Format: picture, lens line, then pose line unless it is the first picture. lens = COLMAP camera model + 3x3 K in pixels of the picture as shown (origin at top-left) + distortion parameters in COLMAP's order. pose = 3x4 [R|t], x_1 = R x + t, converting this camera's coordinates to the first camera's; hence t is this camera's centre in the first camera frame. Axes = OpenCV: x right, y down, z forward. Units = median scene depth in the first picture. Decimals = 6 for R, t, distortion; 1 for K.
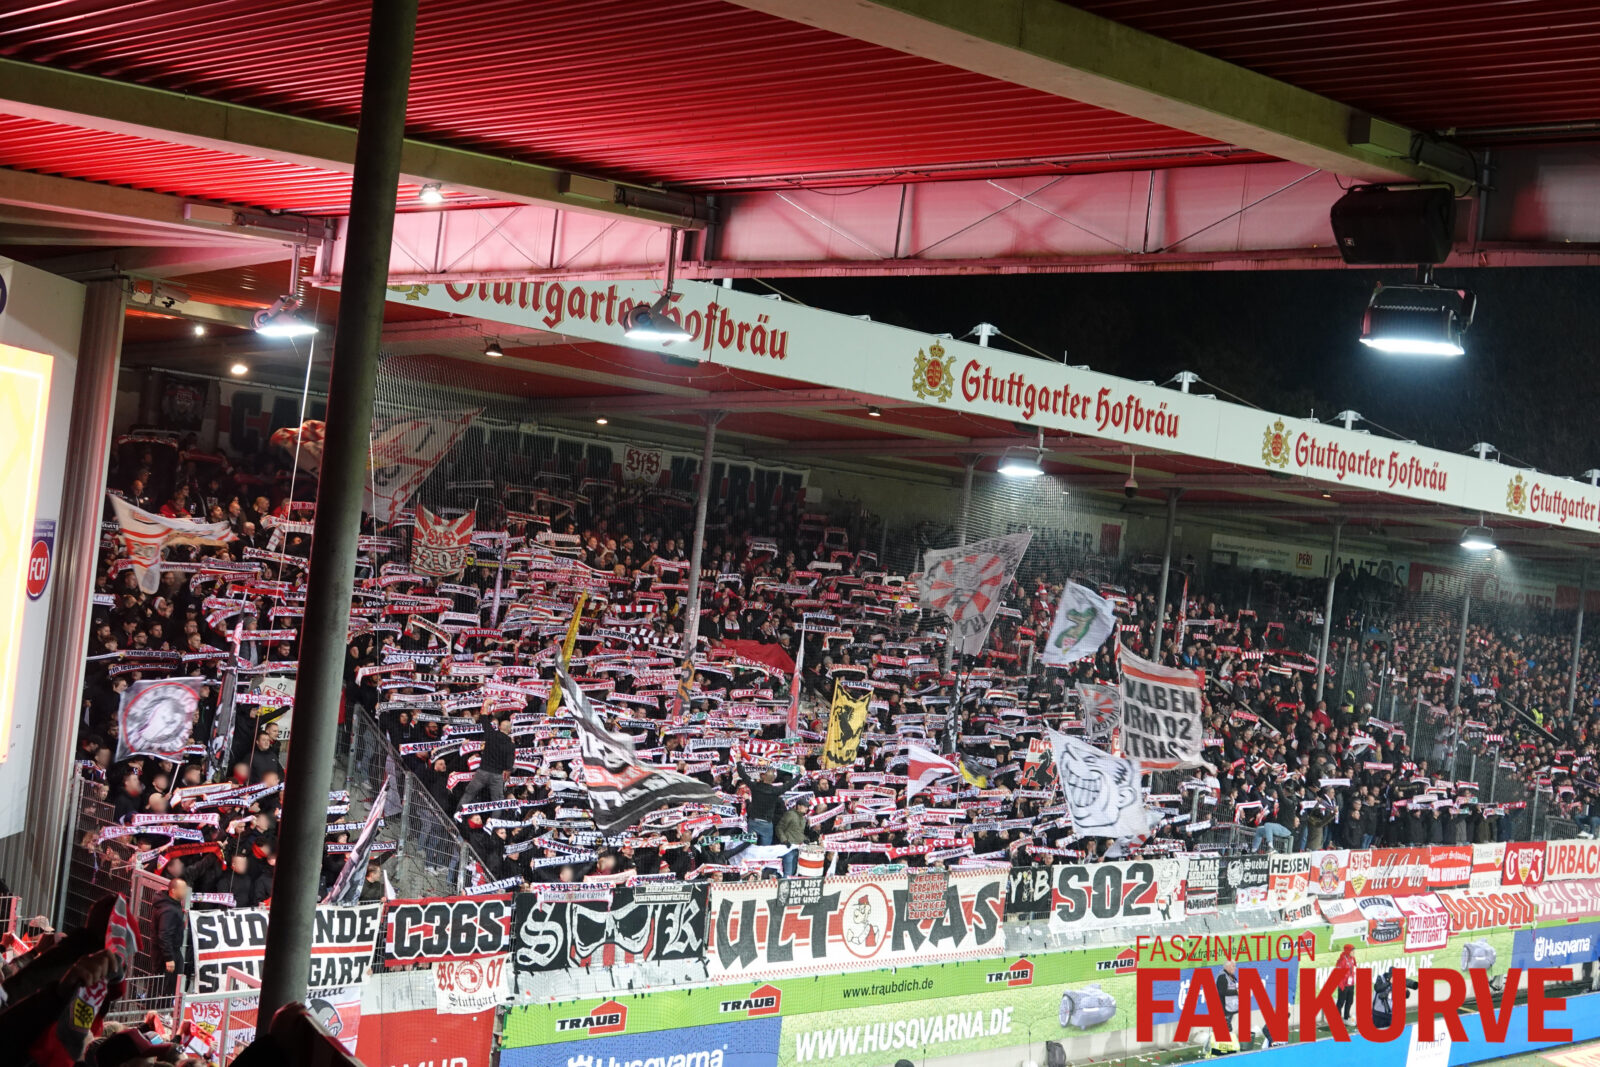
lens RADIAL K [[1866.5, 0, 845.7], [0, 1866.5, 564.5], [0, 0, 1]] dist [0.000391, 0.000000]
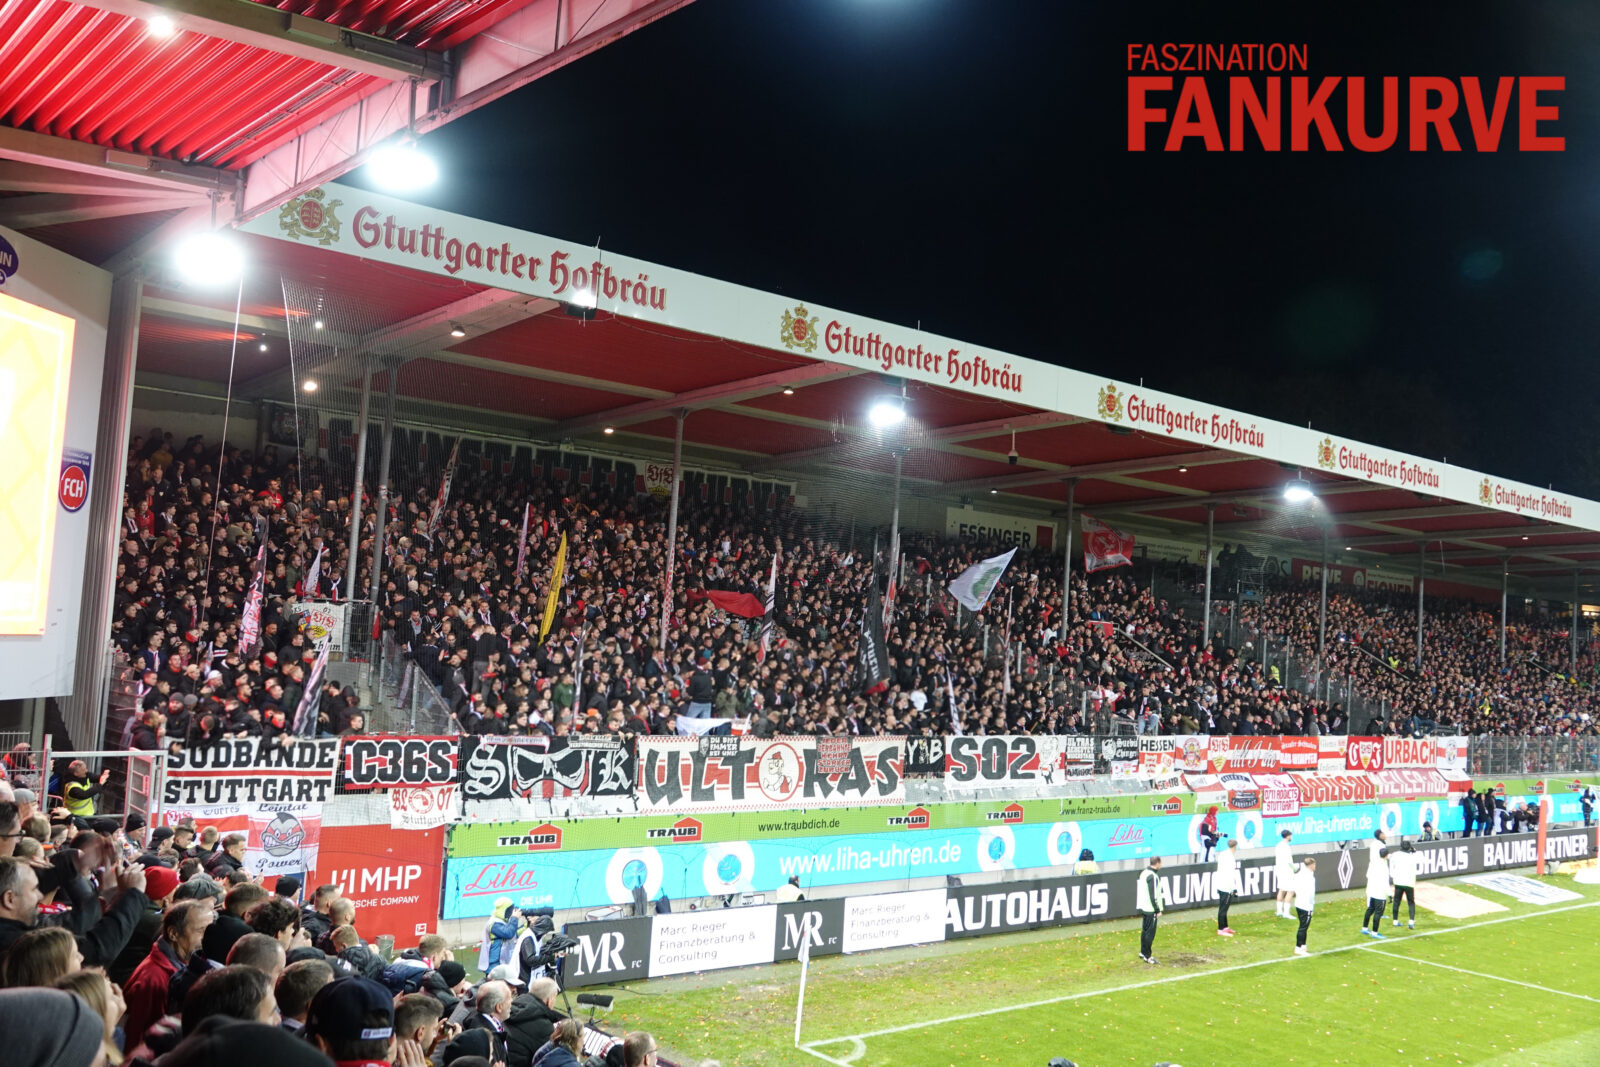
lens RADIAL K [[1323.3, 0, 810.2], [0, 1323.3, 546.9], [0, 0, 1]] dist [0.000111, 0.001088]
pose [[0.995353, -0.053440, -0.080103, 0.107689], [0.048554, 0.996910, -0.061751, 0.092229], [0.083155, 0.057575, 0.994872, 0.100093]]
